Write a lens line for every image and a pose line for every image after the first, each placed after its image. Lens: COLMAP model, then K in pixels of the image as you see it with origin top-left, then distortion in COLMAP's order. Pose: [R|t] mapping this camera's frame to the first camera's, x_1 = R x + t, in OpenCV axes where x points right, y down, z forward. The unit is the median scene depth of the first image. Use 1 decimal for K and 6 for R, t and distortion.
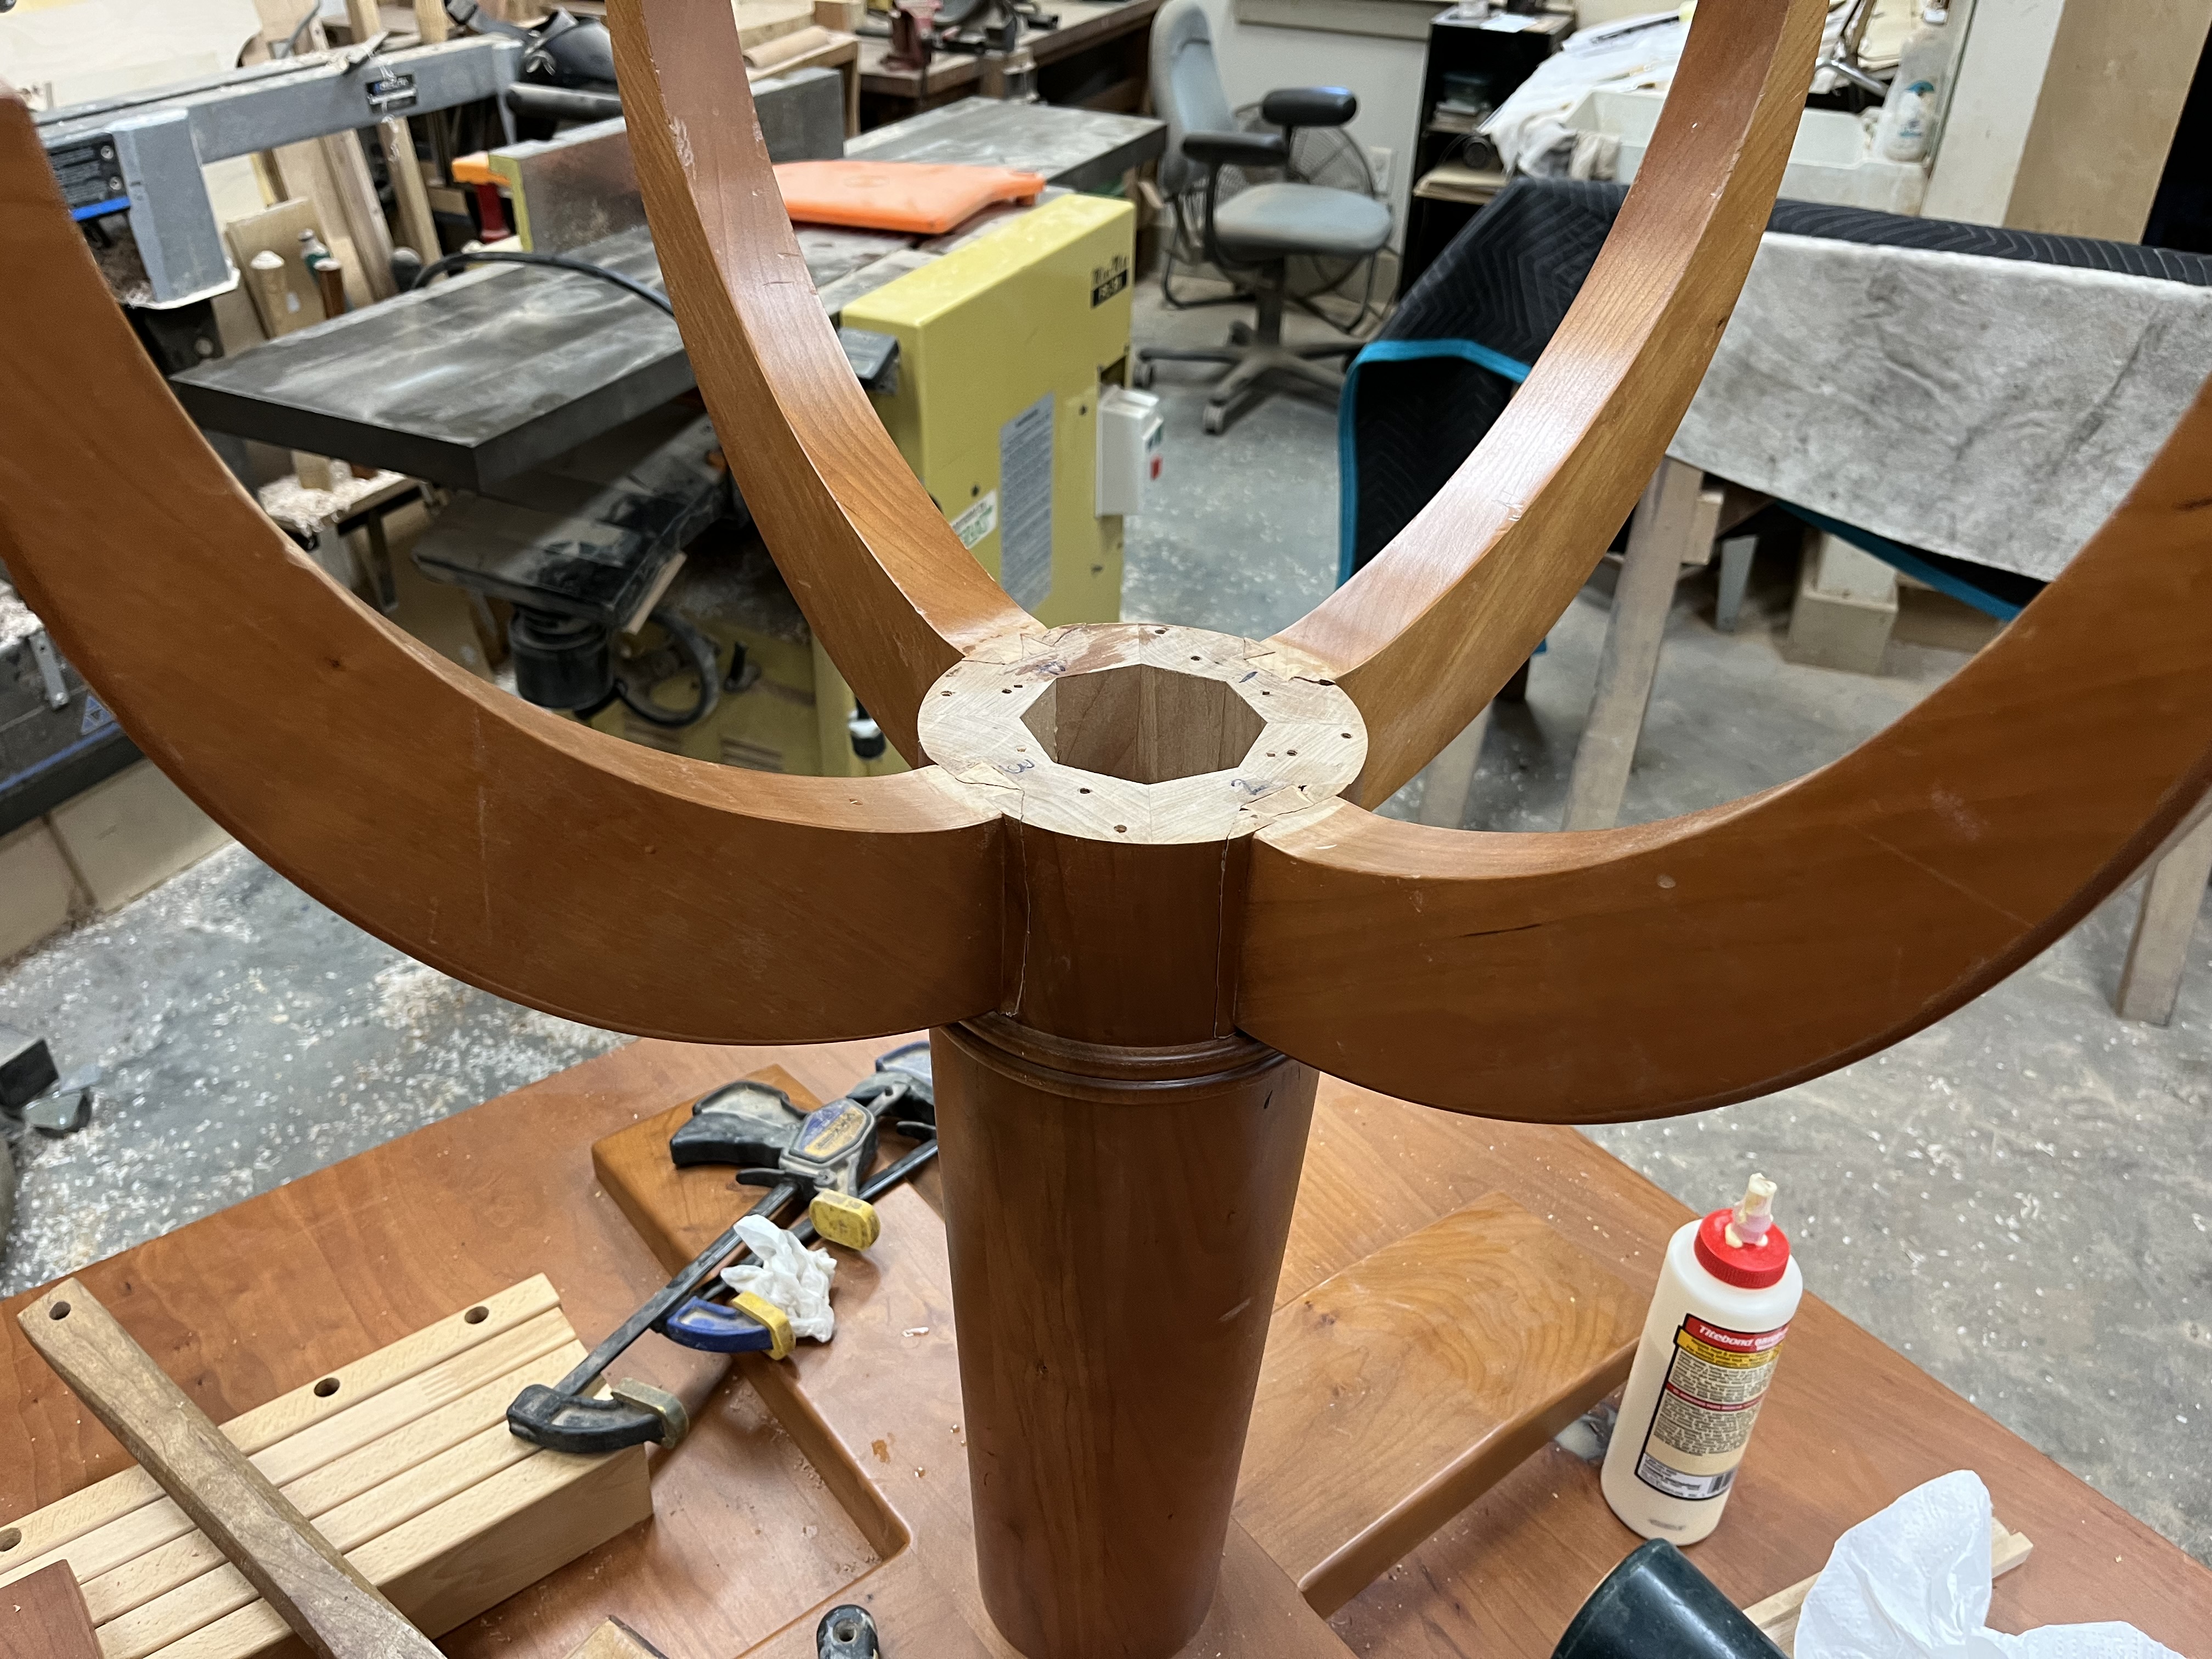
lens RADIAL K [[1699.0, 0, 1113.2], [0, 1699.0, 835.7], [0, 0, 1]] dist [0.014090, -0.038230]
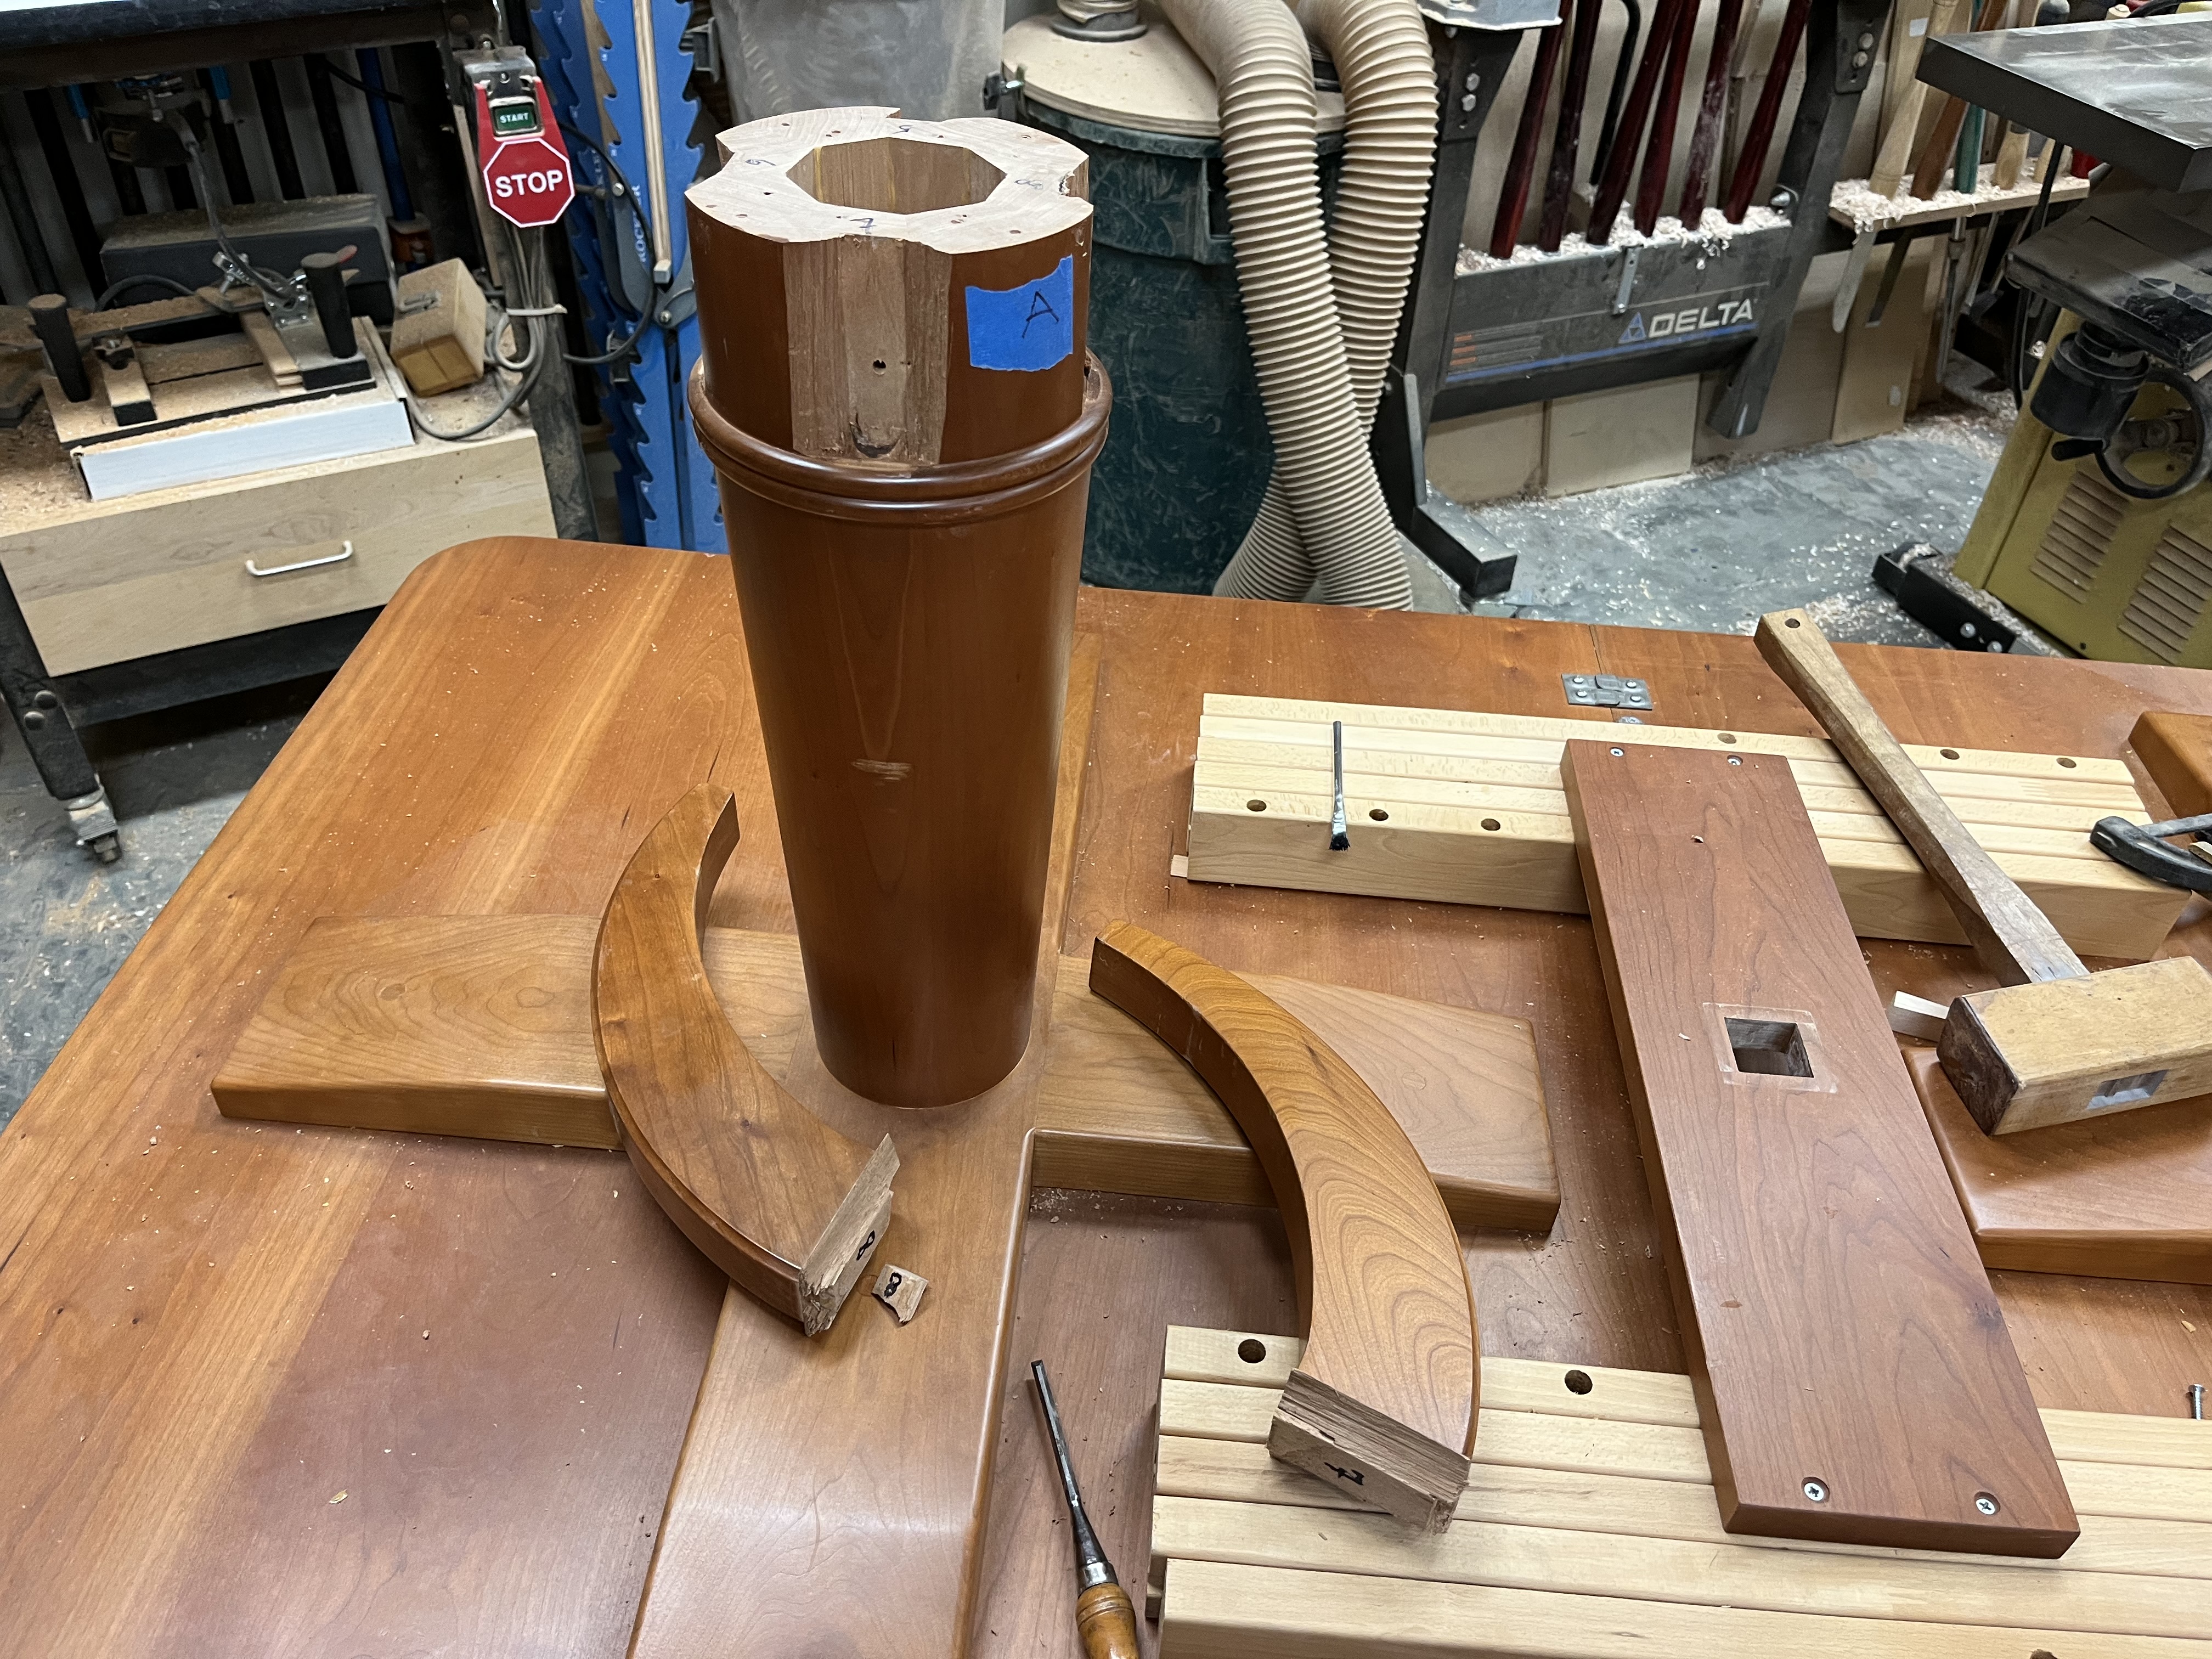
lens RADIAL K [[1699.0, 0, 1096.9], [0, 1699.0, 831.4], [0, 0, 1]] dist [0.014090, -0.038230]
pose [[0.732455, 0.428426, -0.529113, -0.094383], [-0.378144, 0.902281, 0.207115, 0.151063], [0.566142, 0.048378, 0.822887, -0.197691]]
